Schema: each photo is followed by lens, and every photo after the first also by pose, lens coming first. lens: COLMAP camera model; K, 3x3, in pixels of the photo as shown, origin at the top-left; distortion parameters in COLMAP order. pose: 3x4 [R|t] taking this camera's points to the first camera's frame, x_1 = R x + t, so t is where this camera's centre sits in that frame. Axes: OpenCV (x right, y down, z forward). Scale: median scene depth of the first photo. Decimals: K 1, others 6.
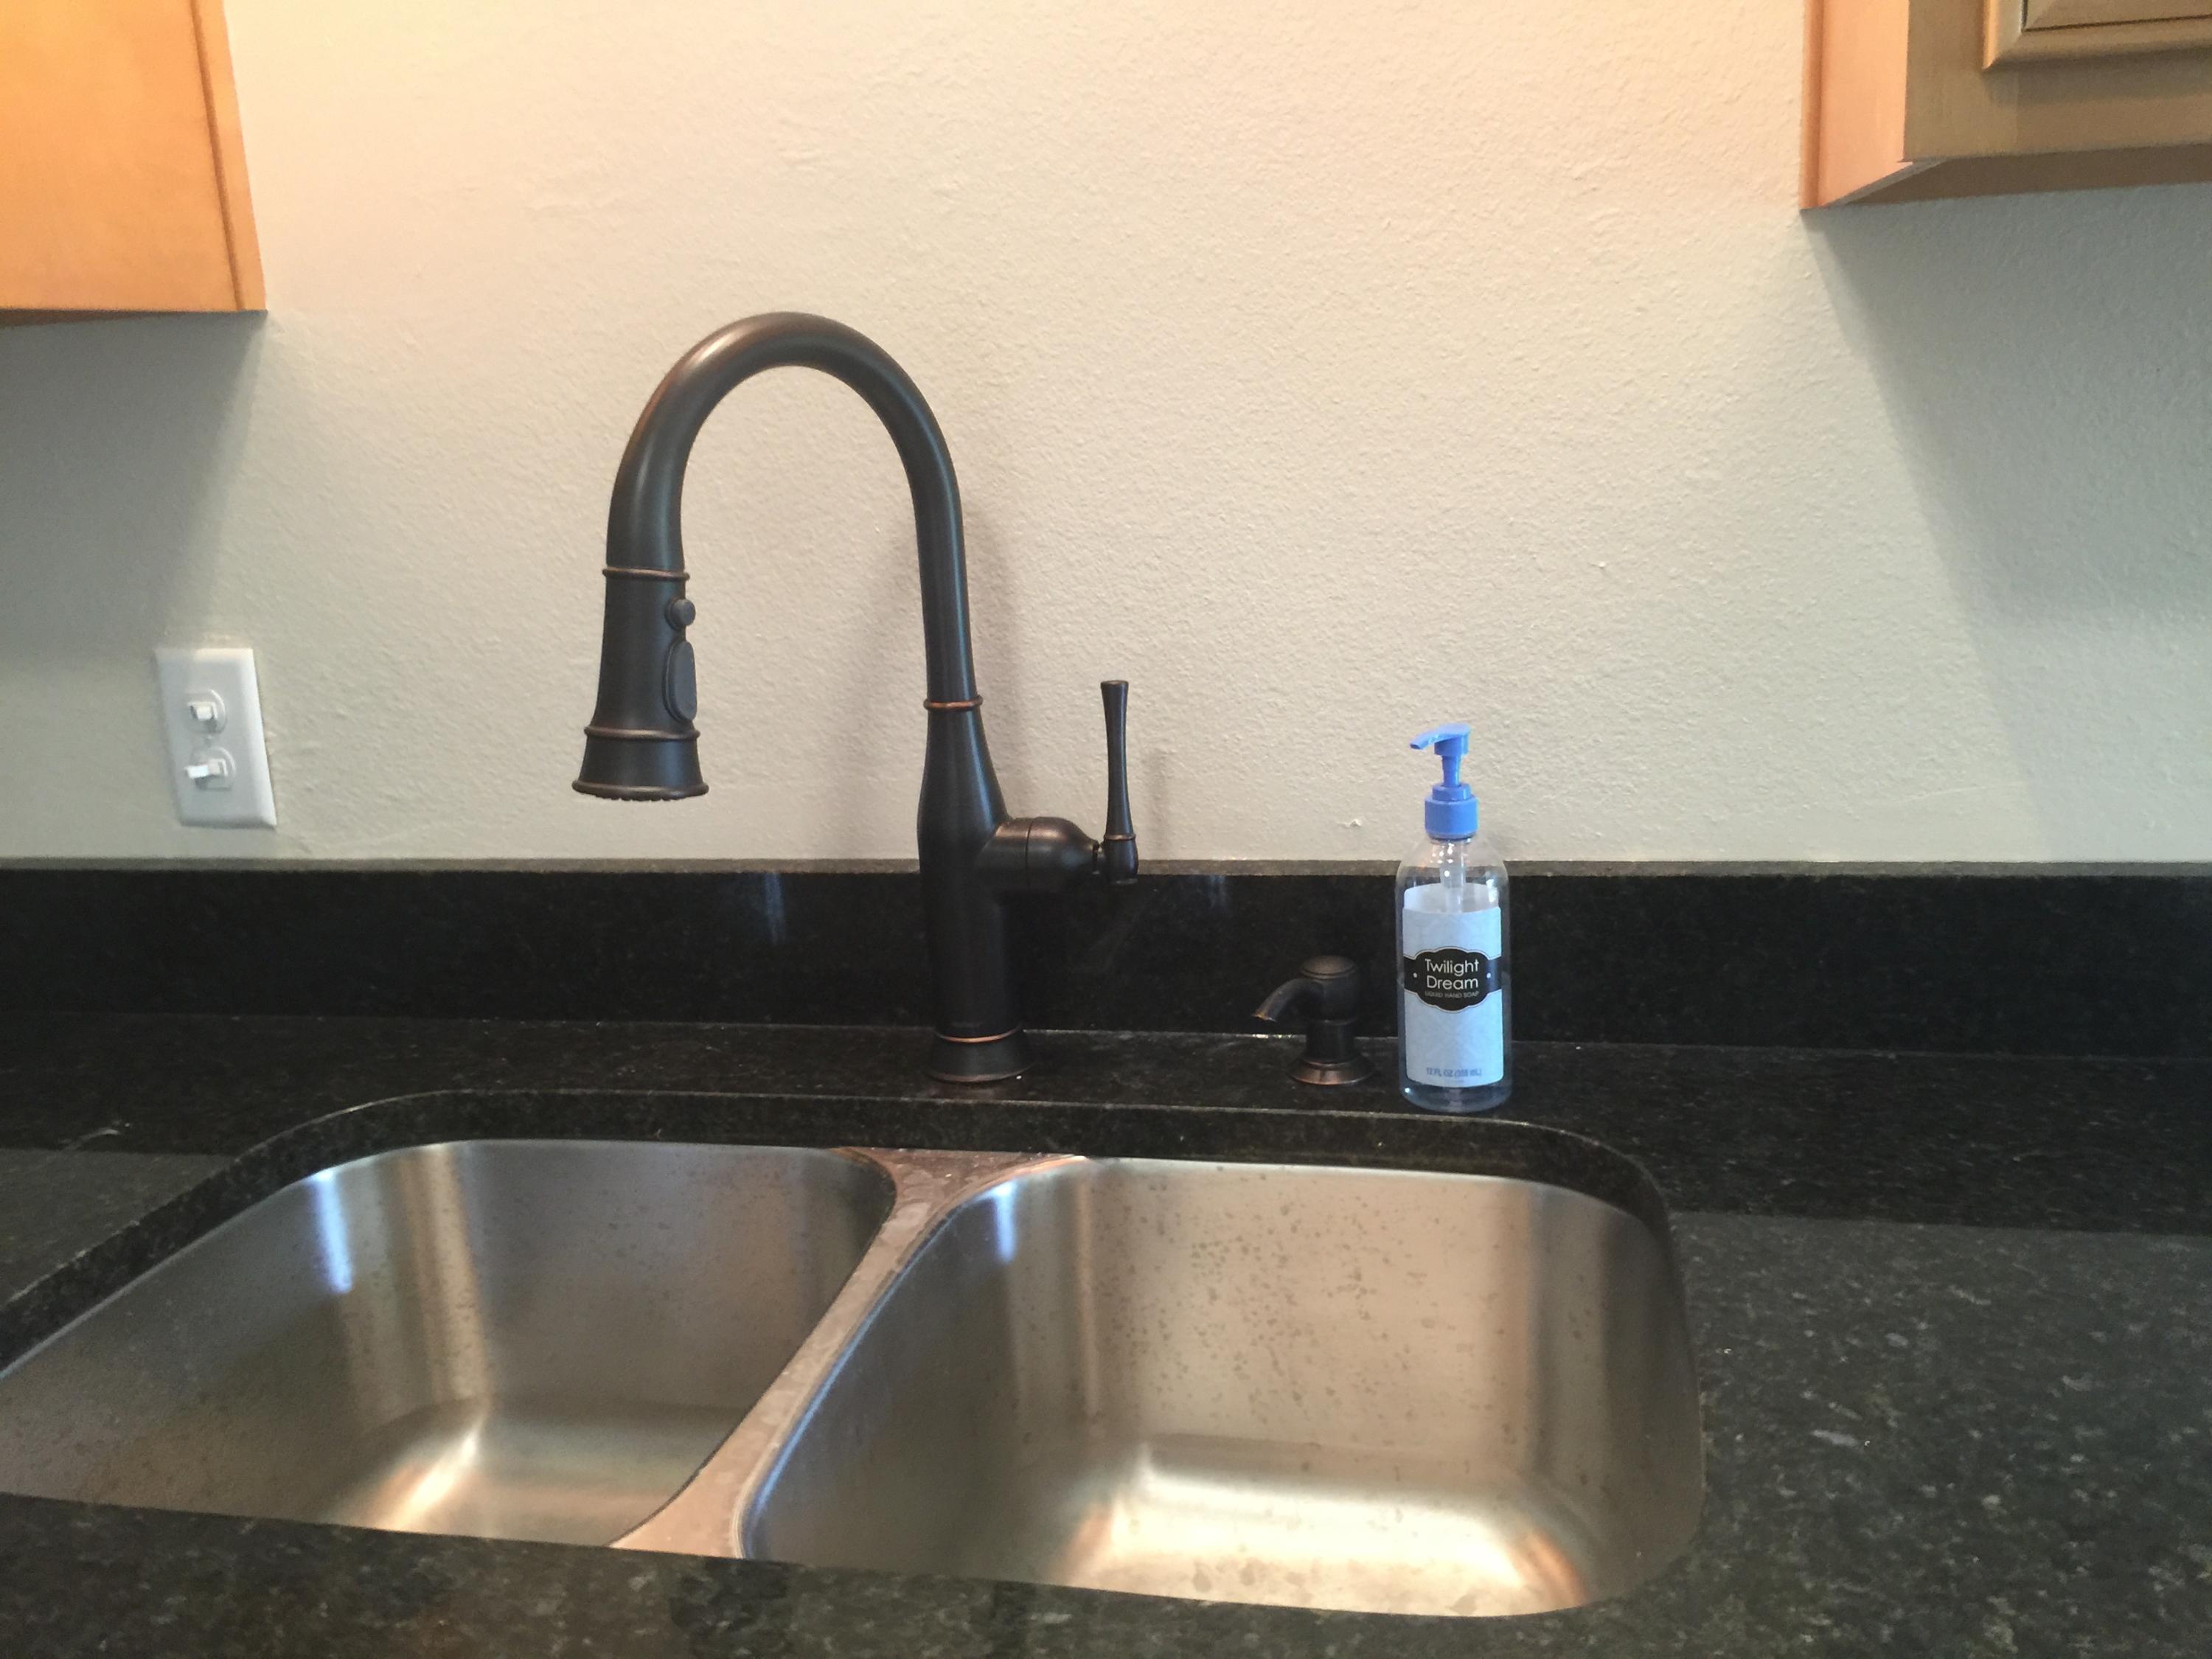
lens RADIAL K [[1914.9, 0, 1117.8], [0, 1914.9, 825.8], [0, 0, 1]] dist [0.081044, -0.118837]
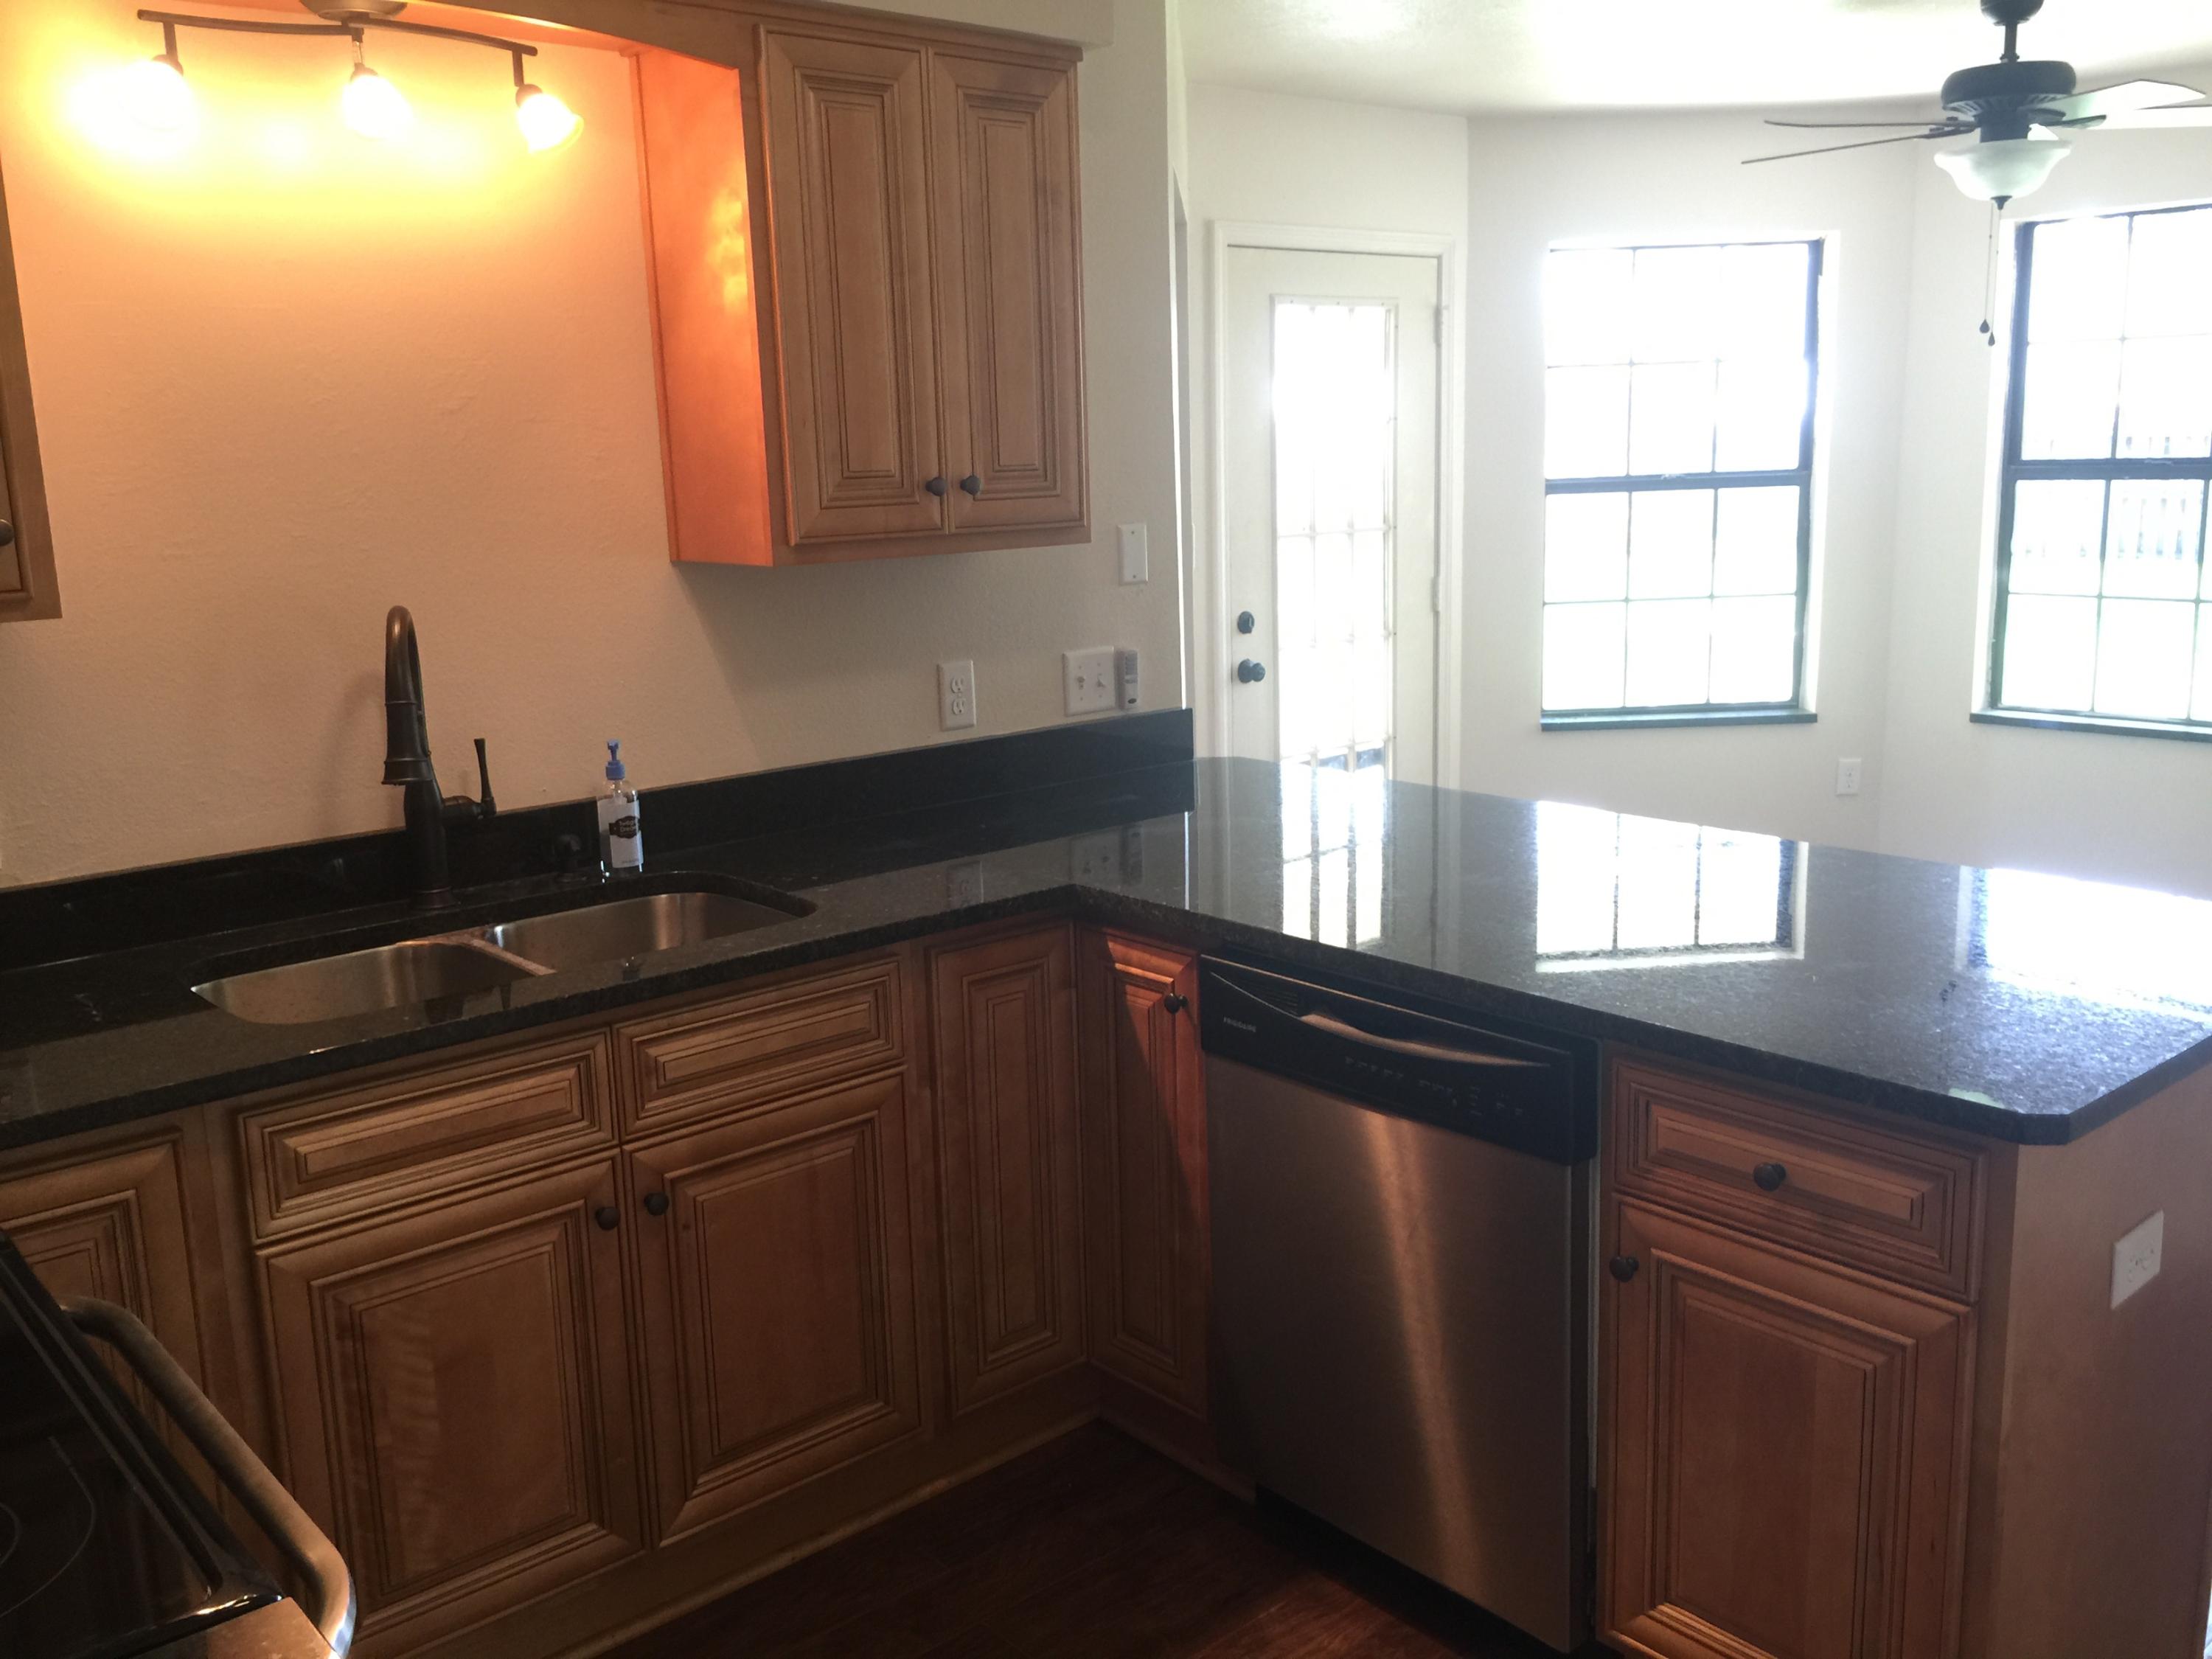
lens RADIAL K [[1914.9, 0, 1103.3], [0, 1914.9, 824.3], [0, 0, 1]] dist [0.081044, -0.118837]
pose [[0.591515, -0.126470, 0.796313, -1.659287], [0.177634, 0.983797, 0.024296, 0.128201], [-0.786483, 0.127081, 0.604396, -1.264520]]
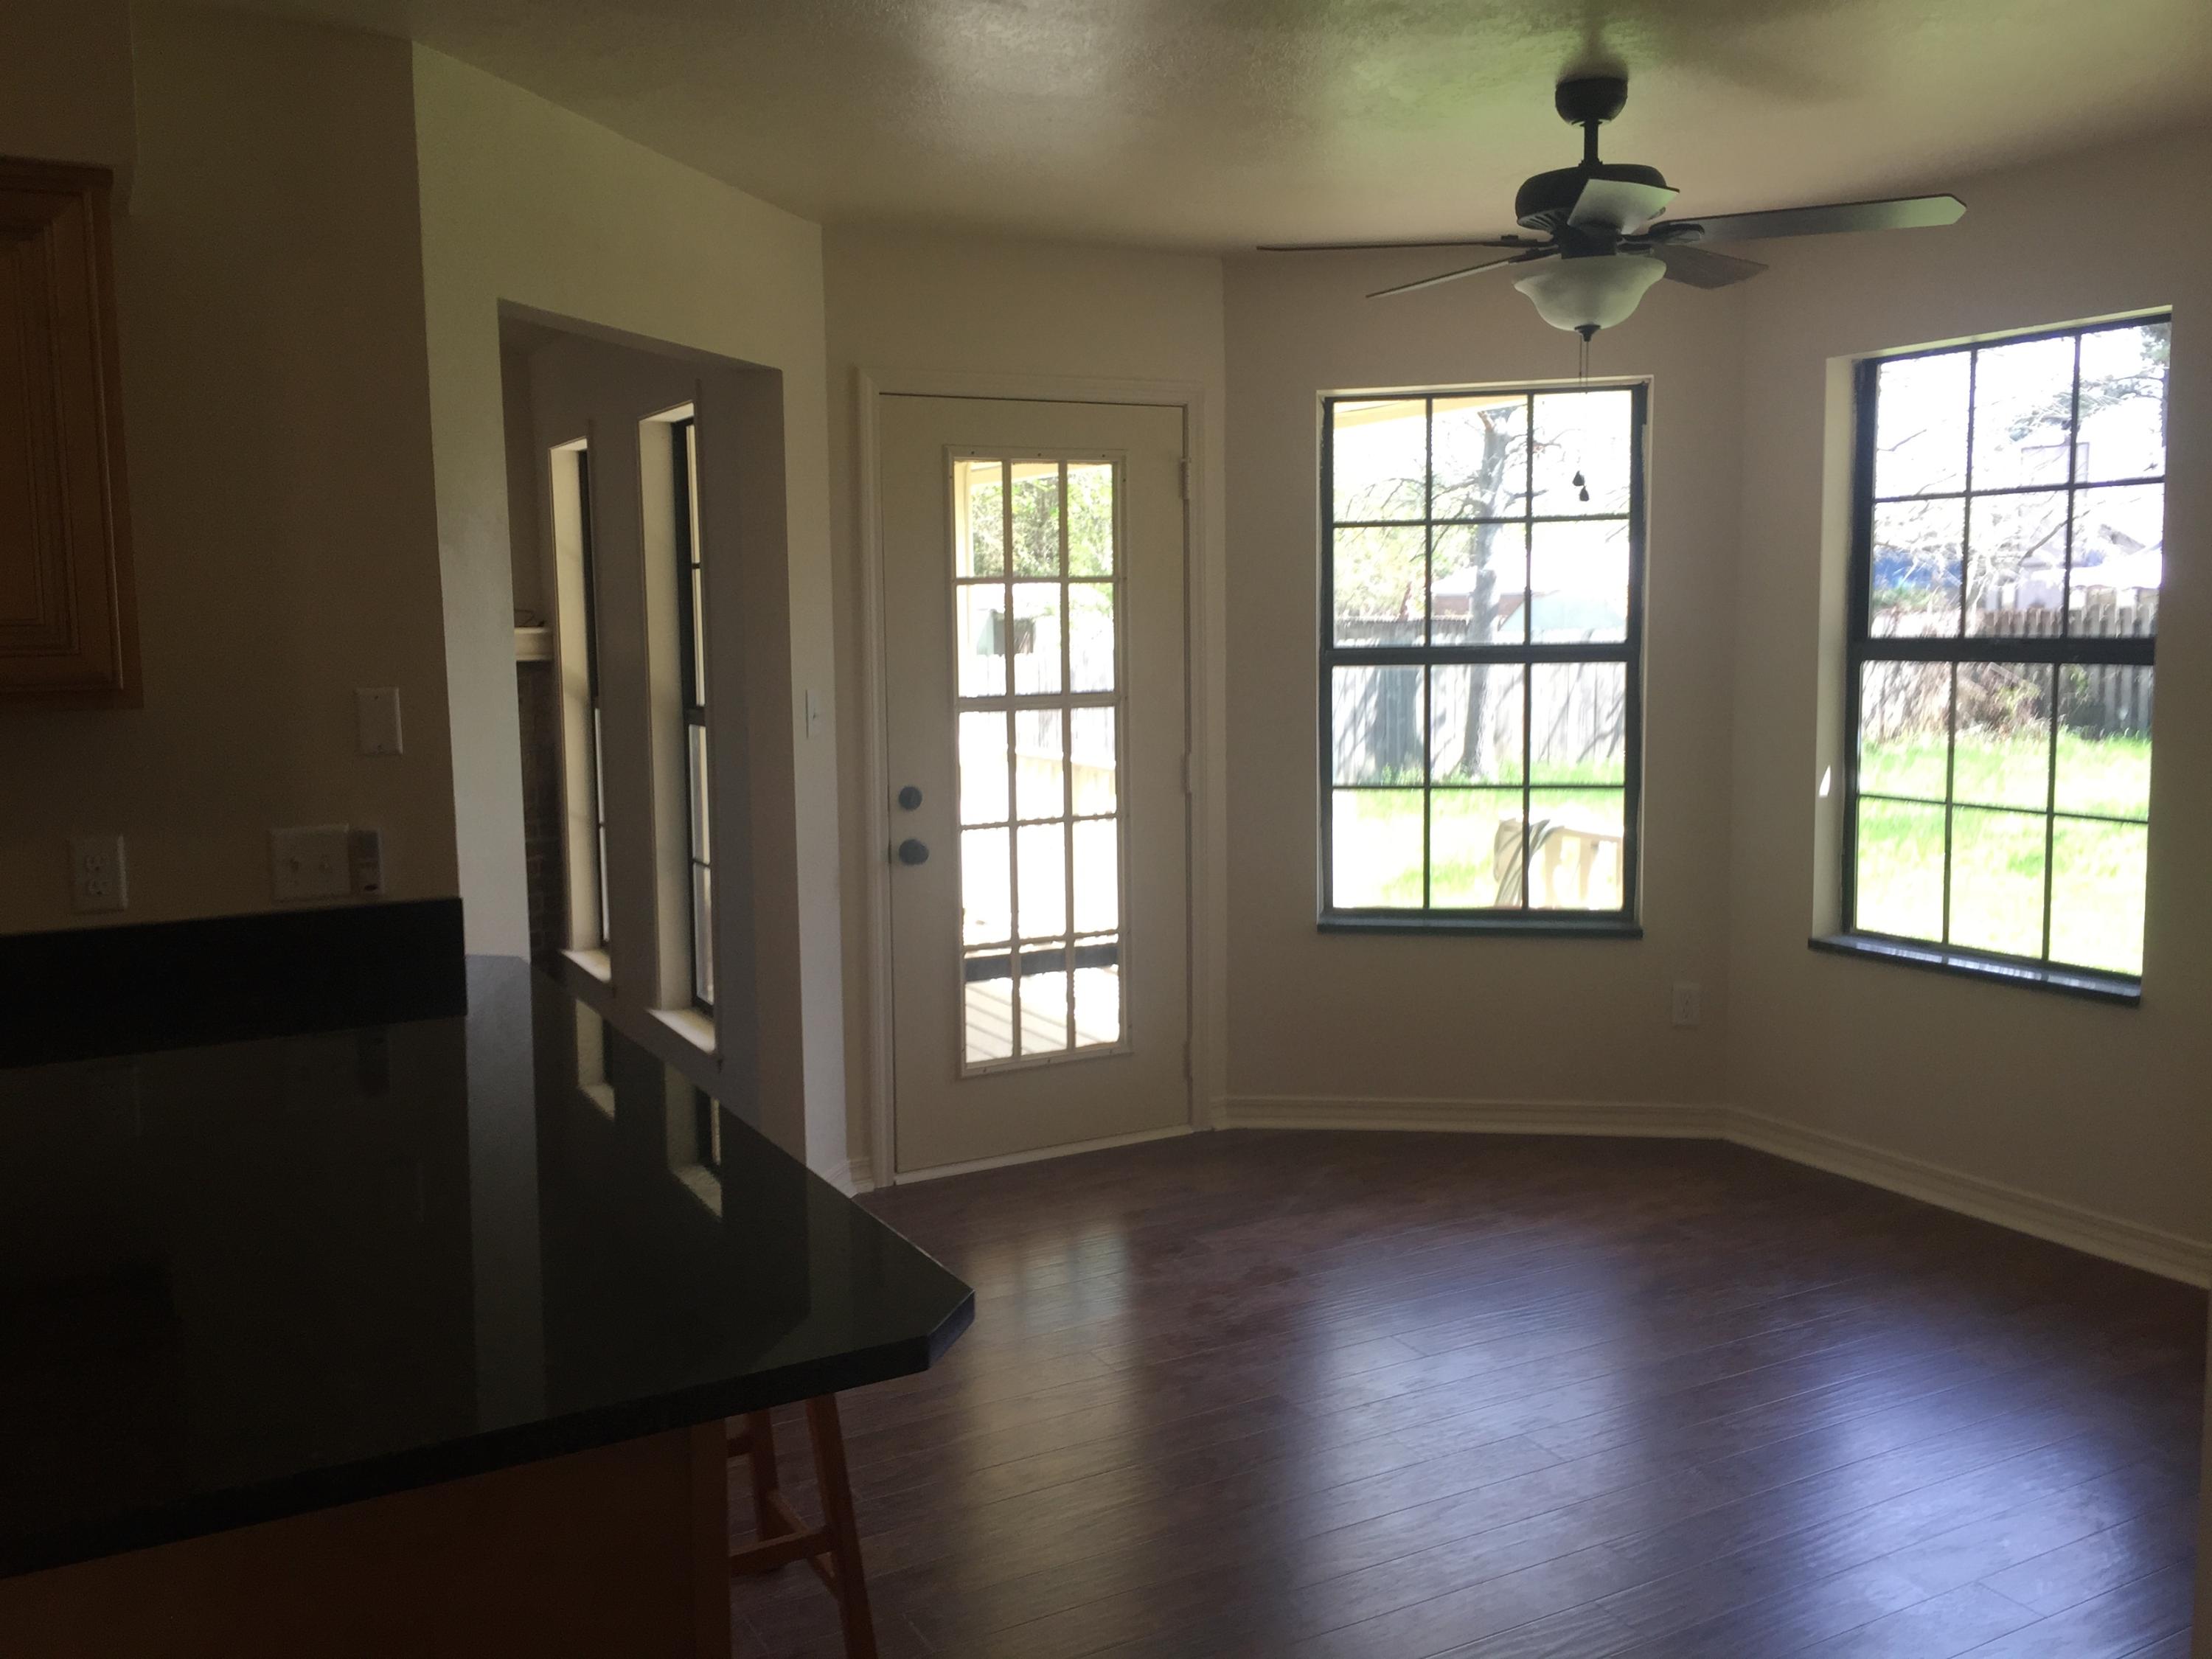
lens RADIAL K [[1914.9, 0, 1120.3], [0, 1914.9, 783.7], [0, 0, 1]] dist [0.081044, -0.118837]
pose [[0.752039, -0.023715, 0.658692, 0.092908], [0.125763, 0.986155, -0.108082, 0.327741], [-0.647010, 0.164121, 0.744609, -2.359558]]
